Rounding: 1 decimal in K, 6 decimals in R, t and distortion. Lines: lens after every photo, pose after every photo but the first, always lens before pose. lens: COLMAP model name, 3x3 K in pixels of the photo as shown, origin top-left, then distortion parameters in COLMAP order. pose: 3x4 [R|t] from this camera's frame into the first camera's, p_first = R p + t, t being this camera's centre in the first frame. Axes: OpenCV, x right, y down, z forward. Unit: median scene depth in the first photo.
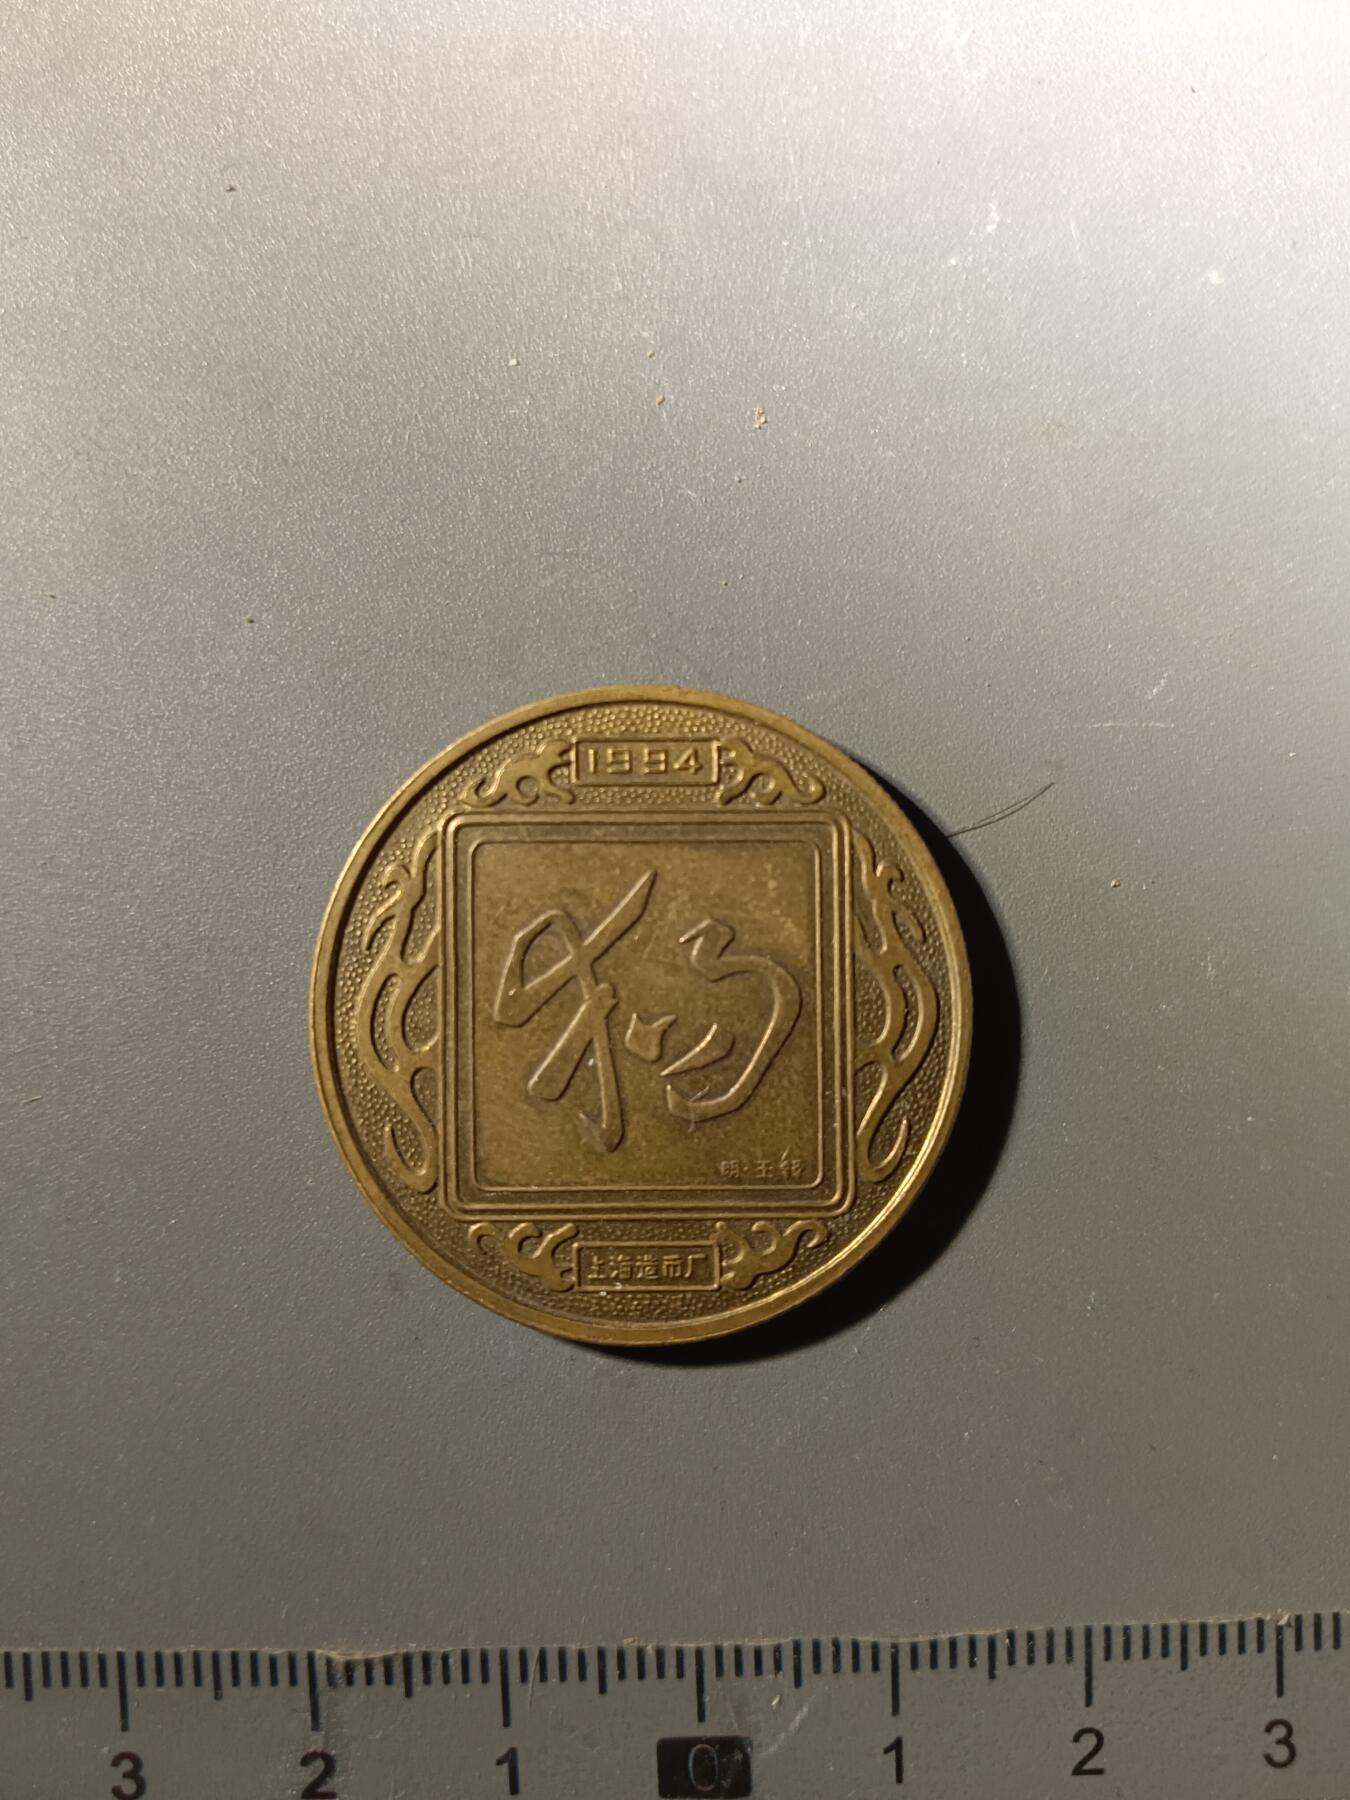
lens RADIAL K [[4989.2, 0, 683.6], [0, 4989.2, 877.8], [0, 0, 1]] dist [-0.779357, 0.000000]
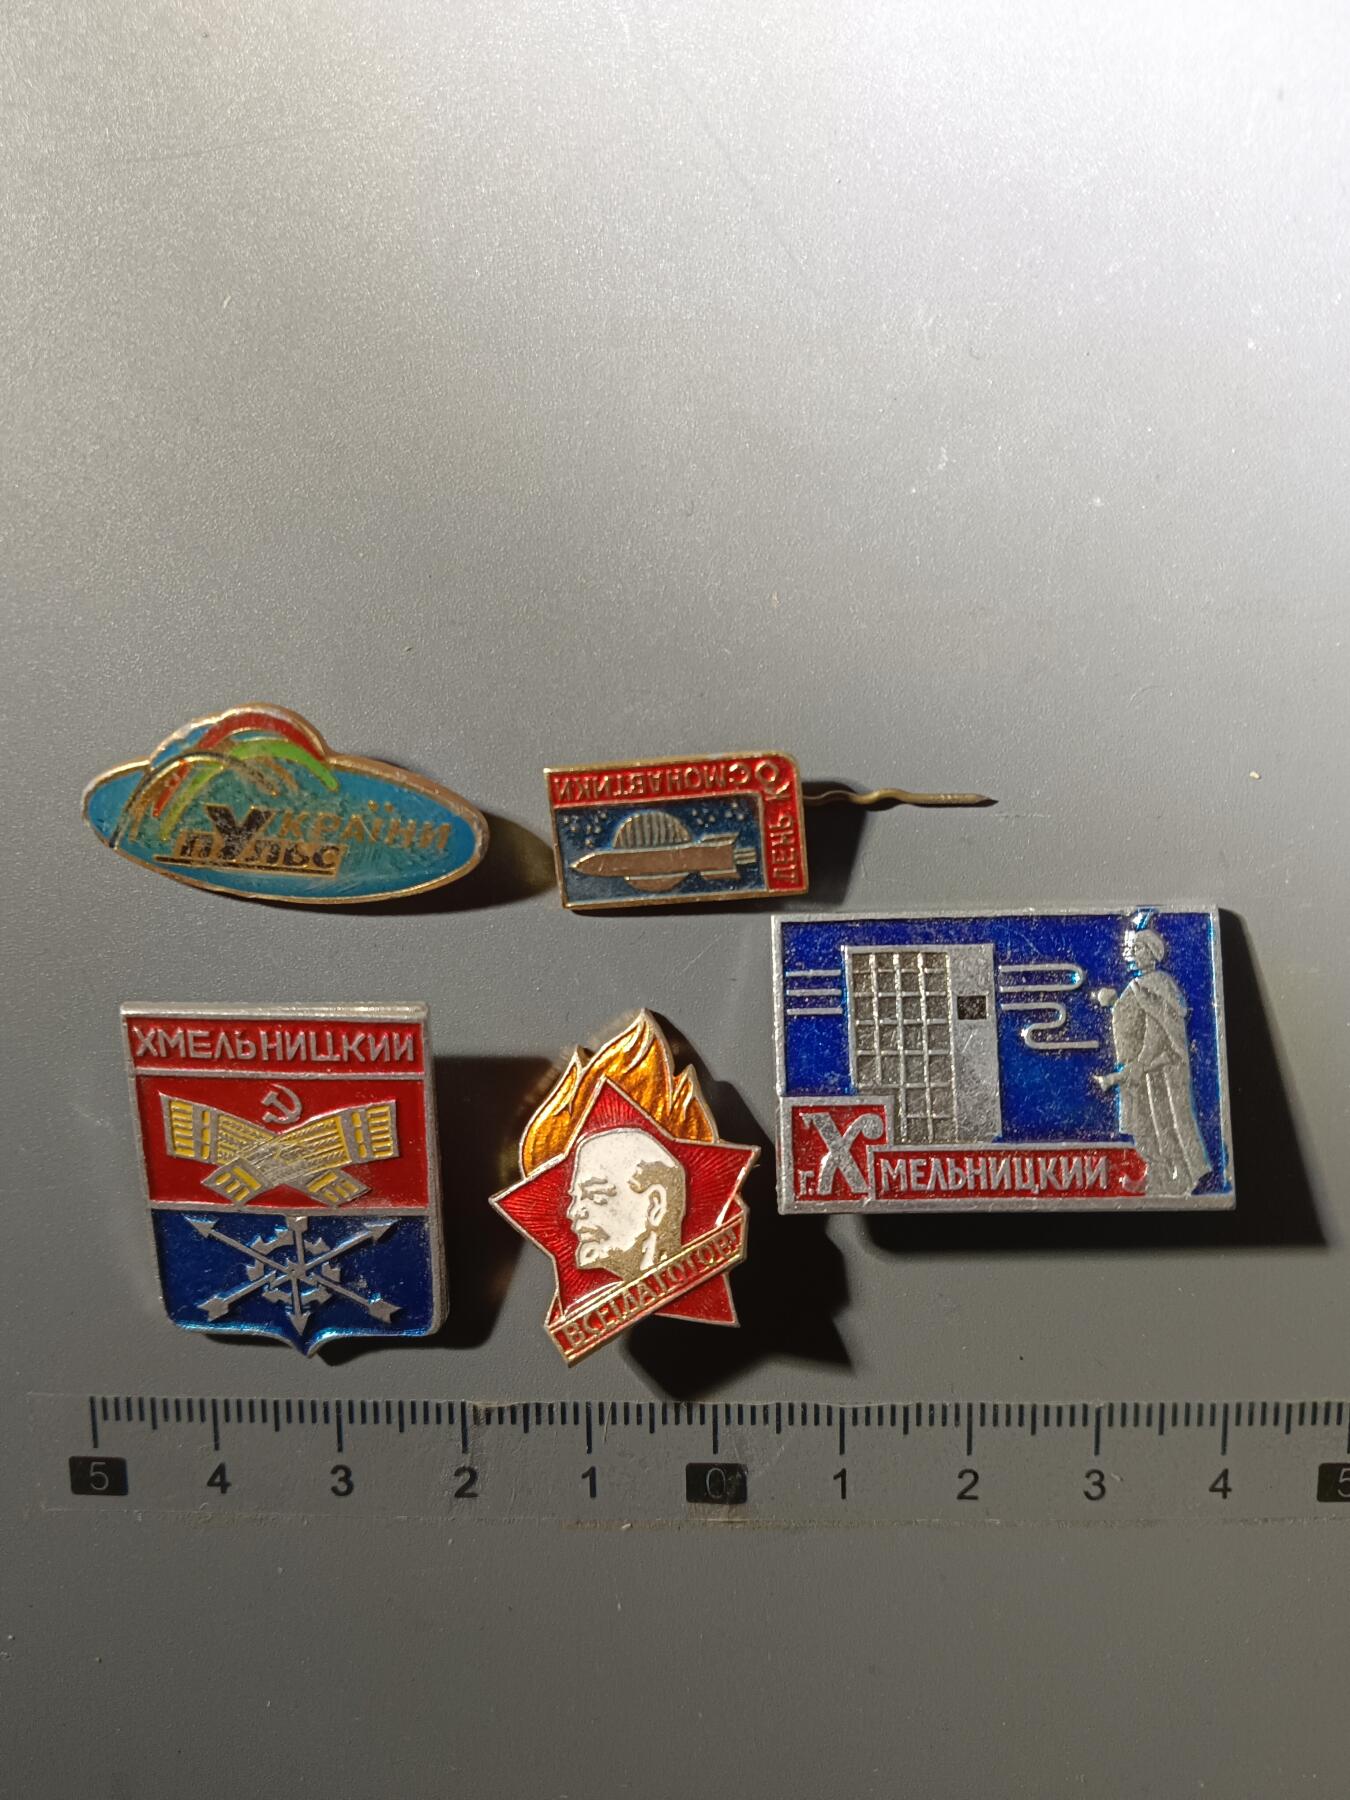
lens RADIAL K [[5284.9, 0, 705.2], [0, 5284.9, 876.4], [0, 0, 1]] dist [-0.937234, 0.000000]
pose [[0.999700, 0.024480, -0.000189, -0.003753], [-0.024480, 0.999547, -0.017491, 0.019755], [-0.000239, 0.017490, 0.999847, -0.655144]]
